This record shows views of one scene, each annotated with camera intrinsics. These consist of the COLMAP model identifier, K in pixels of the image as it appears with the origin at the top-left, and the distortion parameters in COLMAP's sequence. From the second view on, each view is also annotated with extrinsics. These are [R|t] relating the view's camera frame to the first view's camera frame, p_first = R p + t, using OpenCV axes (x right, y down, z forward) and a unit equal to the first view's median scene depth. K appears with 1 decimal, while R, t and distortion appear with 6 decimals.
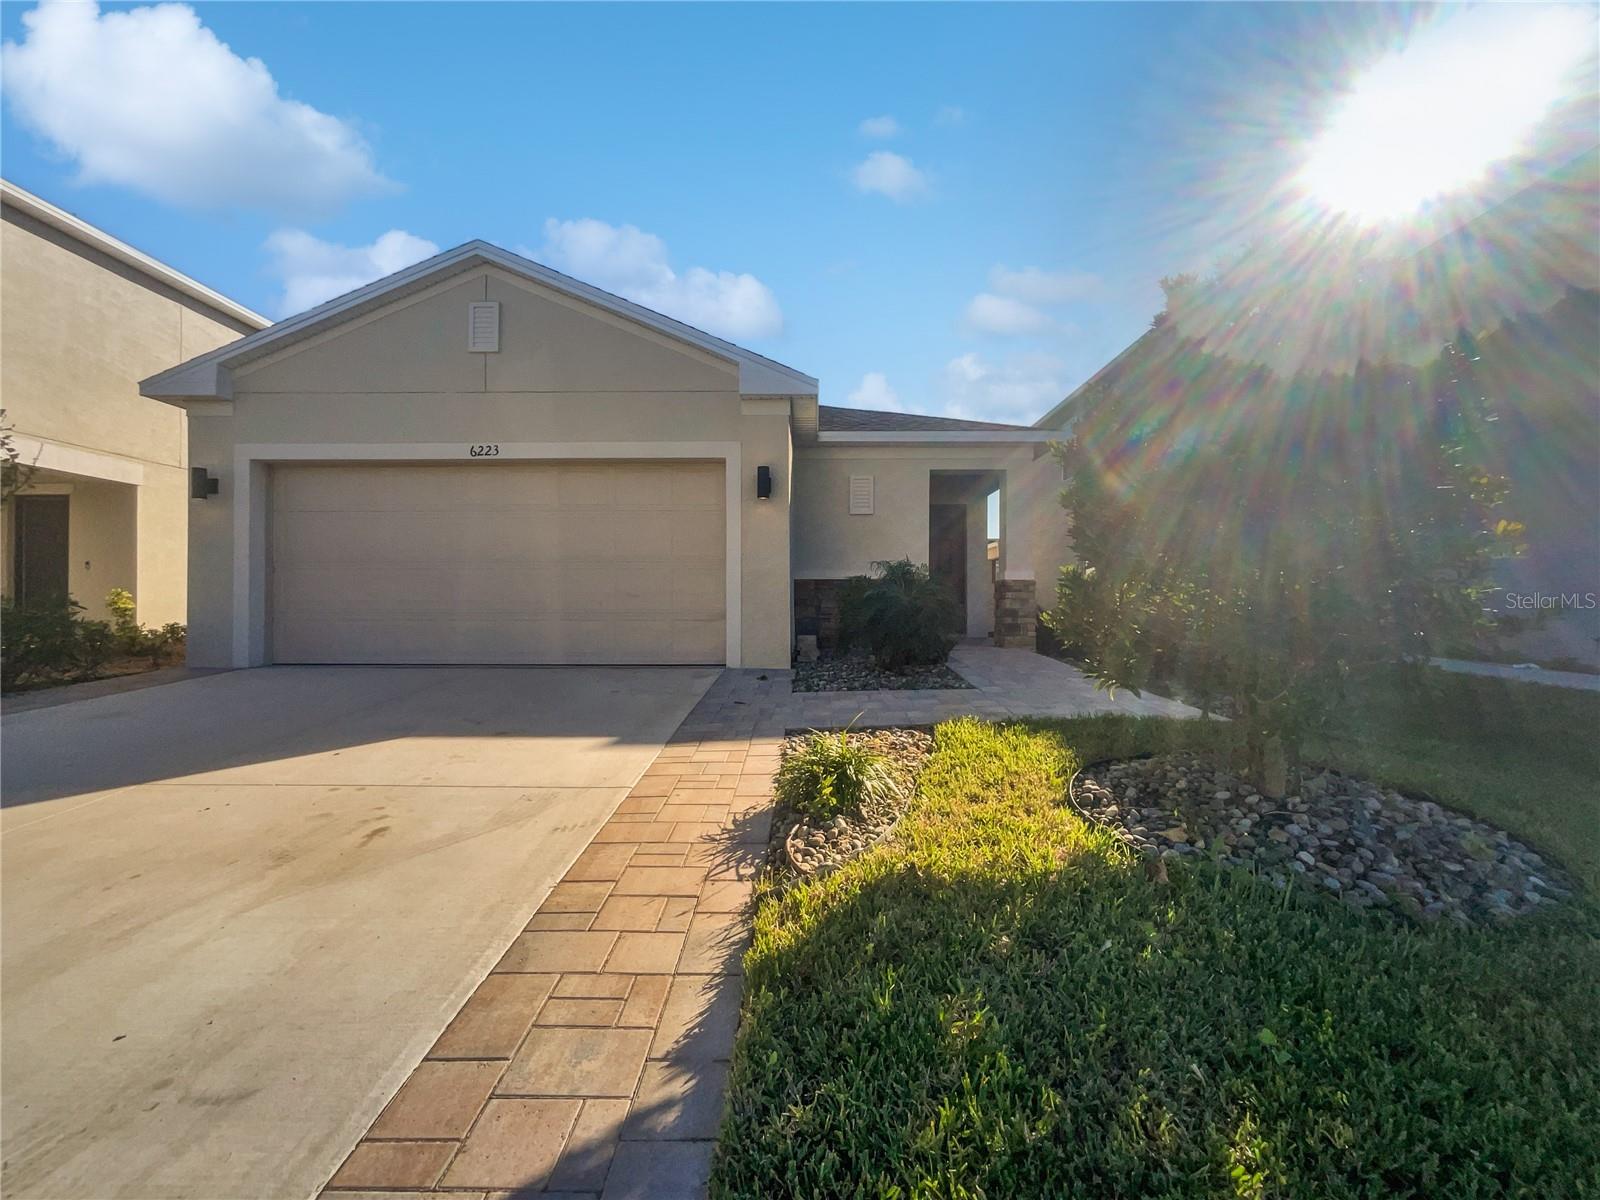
lens RADIAL K [[671.3, 0, 796.1], [0, 671.3, 604.8], [0, 0, 1]] dist [0.006030, -0.000740]
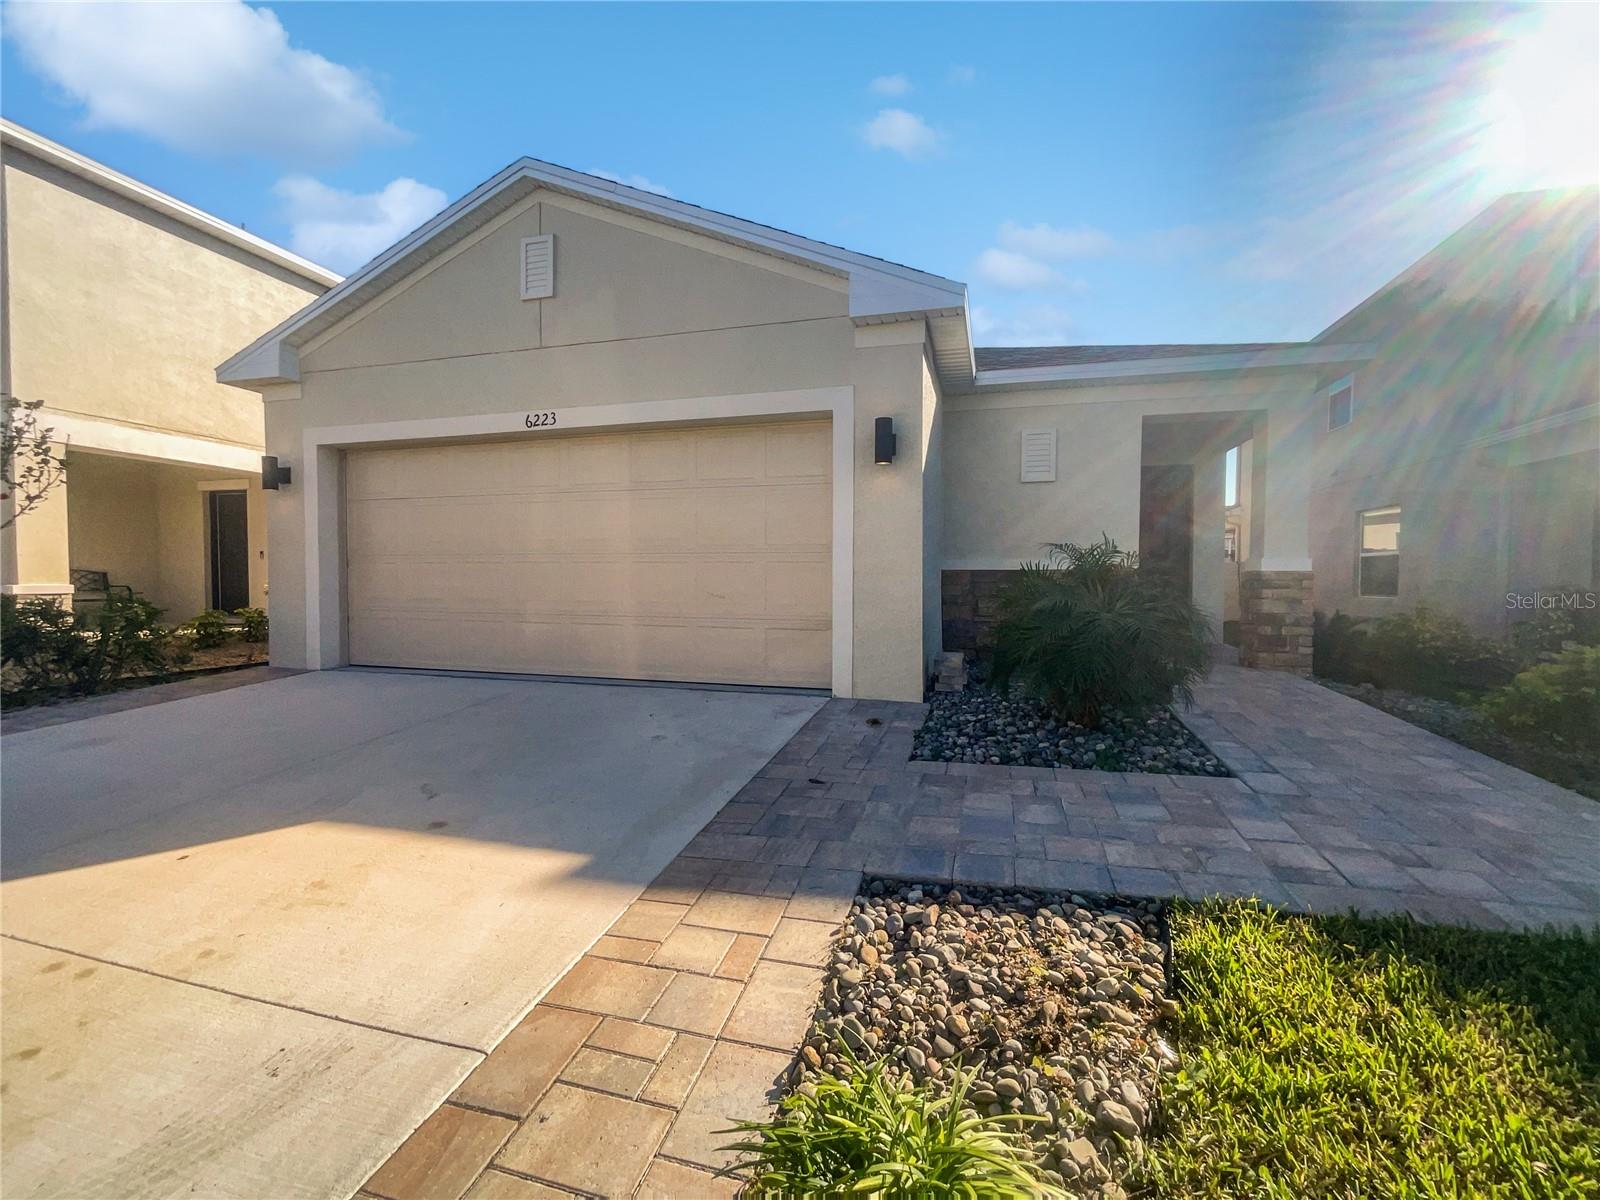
lens RADIAL K [[671.3, 0, 767.4], [0, 671.3, 592.0], [0, 0, 1]] dist [0.006030, -0.000740]
pose [[0.956615, 0.012607, -0.291082, 0.041731], [-0.007741, 0.999810, 0.017862, -0.034431], [0.291252, -0.014834, 0.956531, 0.281602]]
